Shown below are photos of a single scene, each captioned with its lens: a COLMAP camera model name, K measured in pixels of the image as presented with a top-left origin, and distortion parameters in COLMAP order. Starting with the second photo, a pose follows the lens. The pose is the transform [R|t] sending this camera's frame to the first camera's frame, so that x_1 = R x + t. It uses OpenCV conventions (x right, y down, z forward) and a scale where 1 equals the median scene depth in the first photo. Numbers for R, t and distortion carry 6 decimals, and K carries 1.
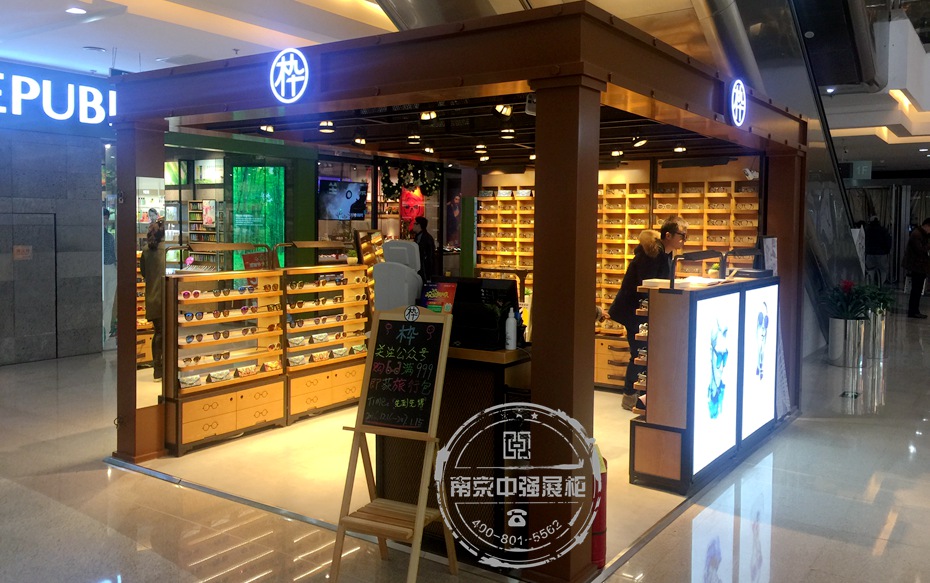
lens RADIAL K [[810.1, 0, 465.8], [0, 810.1, 284.8], [0, 0, 1]] dist [0.079082, -0.005211]
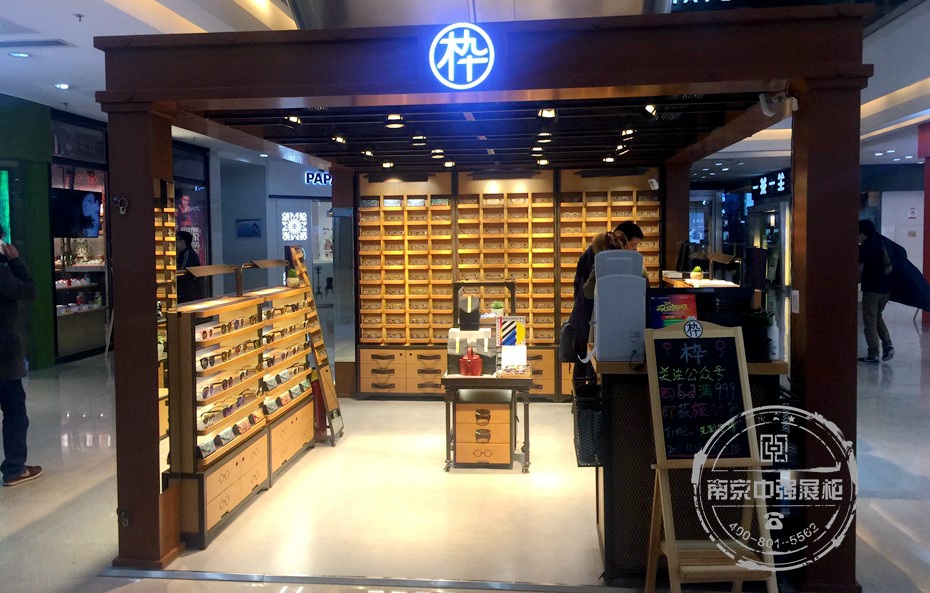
lens RADIAL K [[805.1, 0, 464.0], [0, 805.1, 299.8], [0, 0, 1]] dist [0.061509, -0.002044]
pose [[0.880727, -0.059068, 0.469927, -0.606814], [0.058333, 0.998167, 0.016139, -0.022925], [-0.470019, 0.013199, 0.882558, 0.277236]]
